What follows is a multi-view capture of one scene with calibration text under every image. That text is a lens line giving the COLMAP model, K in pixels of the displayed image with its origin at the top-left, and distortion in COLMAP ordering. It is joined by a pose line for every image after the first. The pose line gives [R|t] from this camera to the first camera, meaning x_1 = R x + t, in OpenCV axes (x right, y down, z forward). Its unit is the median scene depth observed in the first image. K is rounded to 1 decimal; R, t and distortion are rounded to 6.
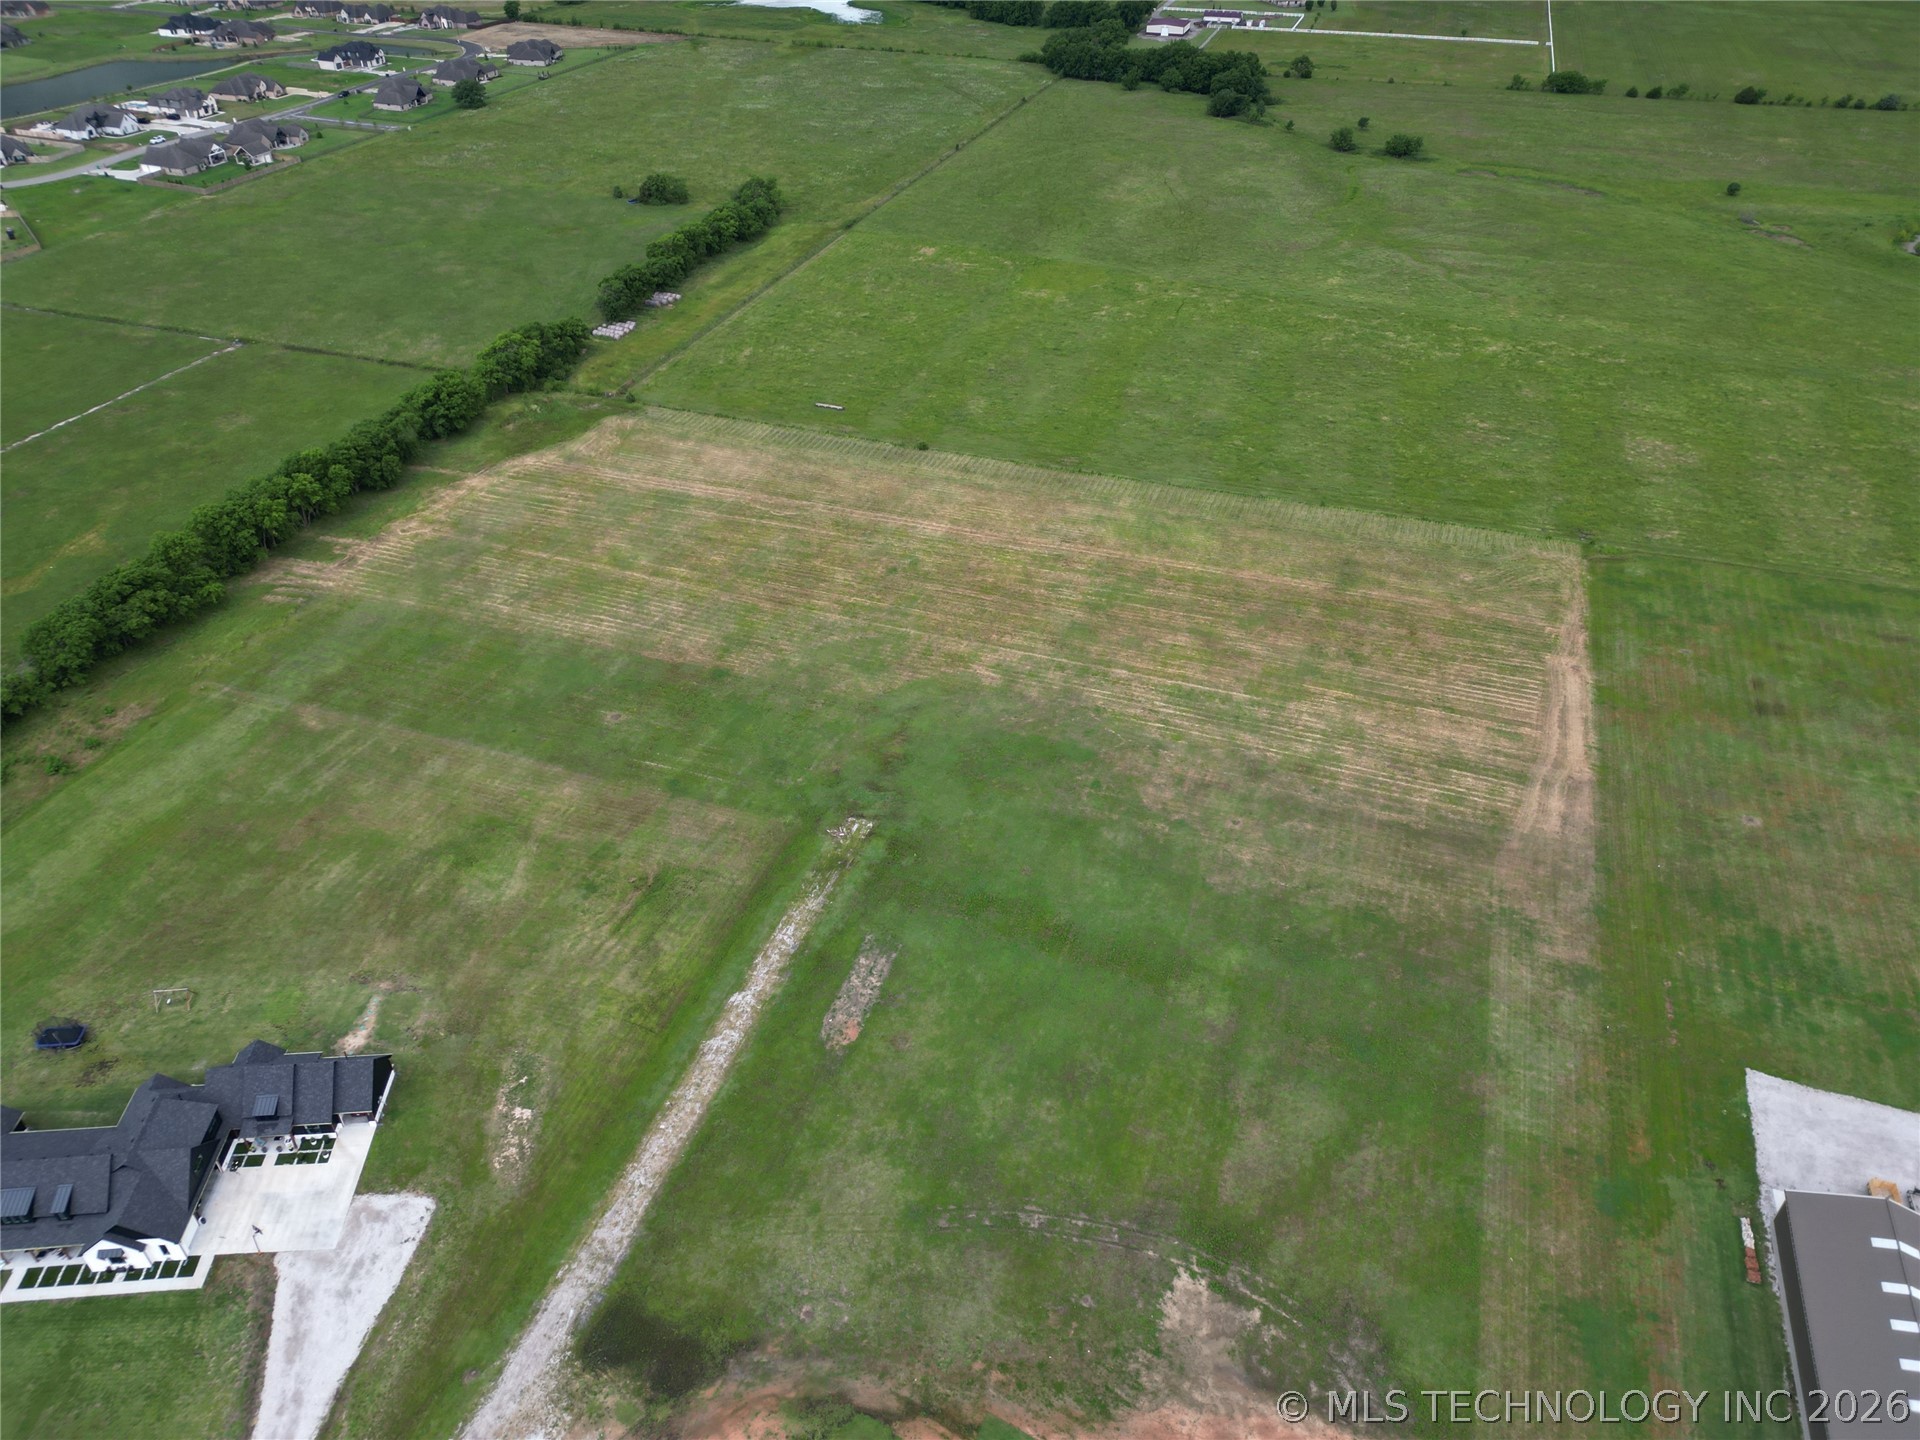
lens RADIAL K [[1329.6, 0, 958.2], [0, 1329.6, 720.7], [0, 0, 1]] dist [0.080982, -0.081171]
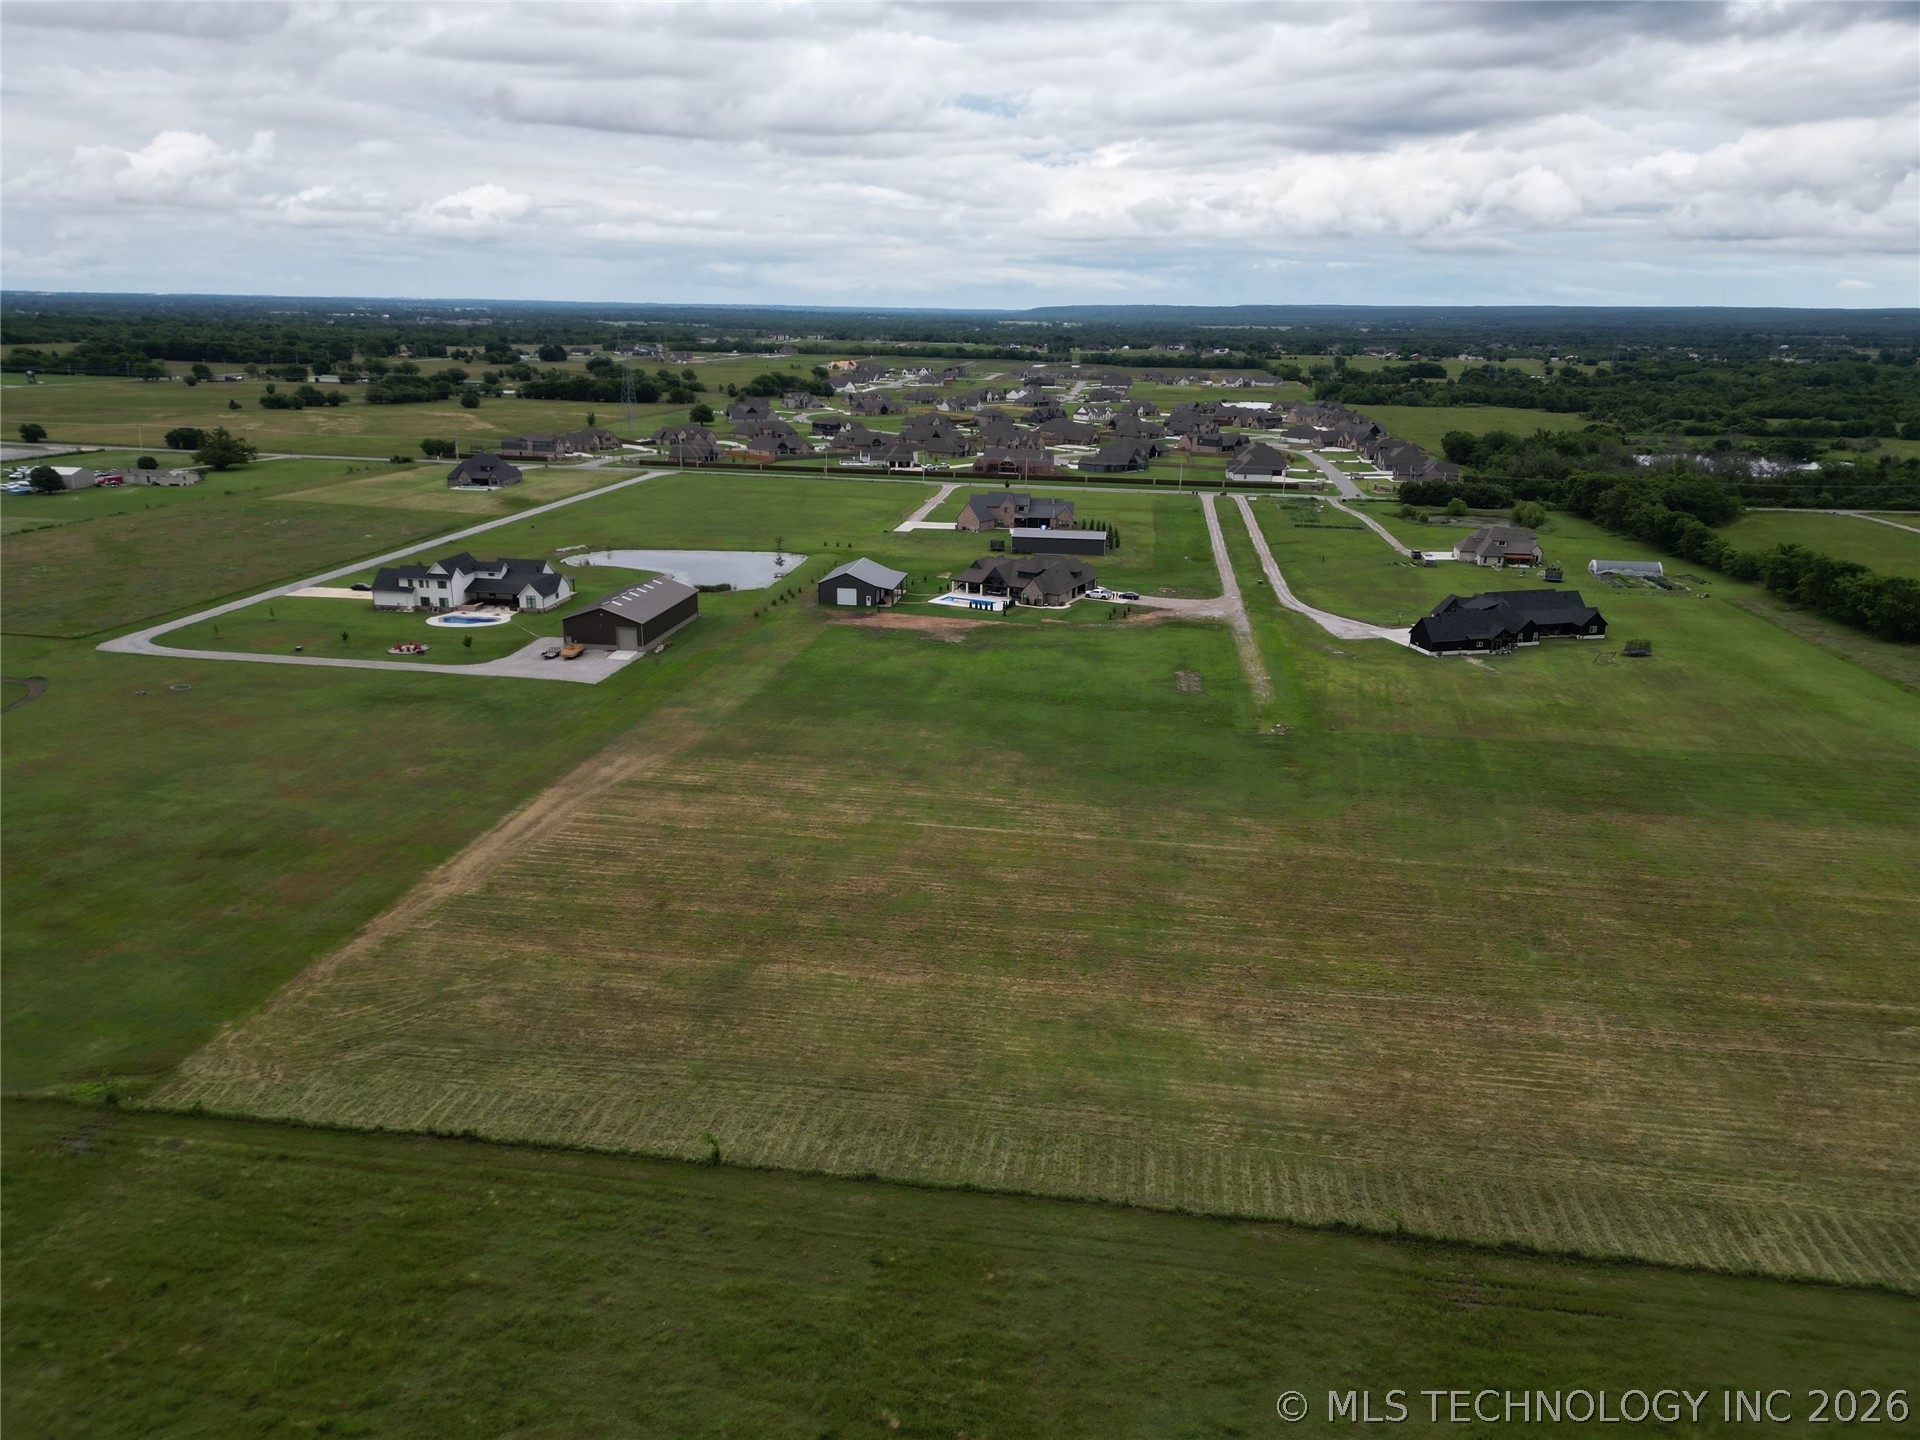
lens RADIAL K [[1329.6, 0, 958.2], [0, 1329.6, 720.7], [0, 0, 1]] dist [0.080982, -0.081171]
pose [[-0.982033, 0.040489, -0.184312, 0.311460], [-0.124101, 0.597219, 0.792420, -0.628096], [0.142159, 0.801056, -0.581464, 1.308299]]
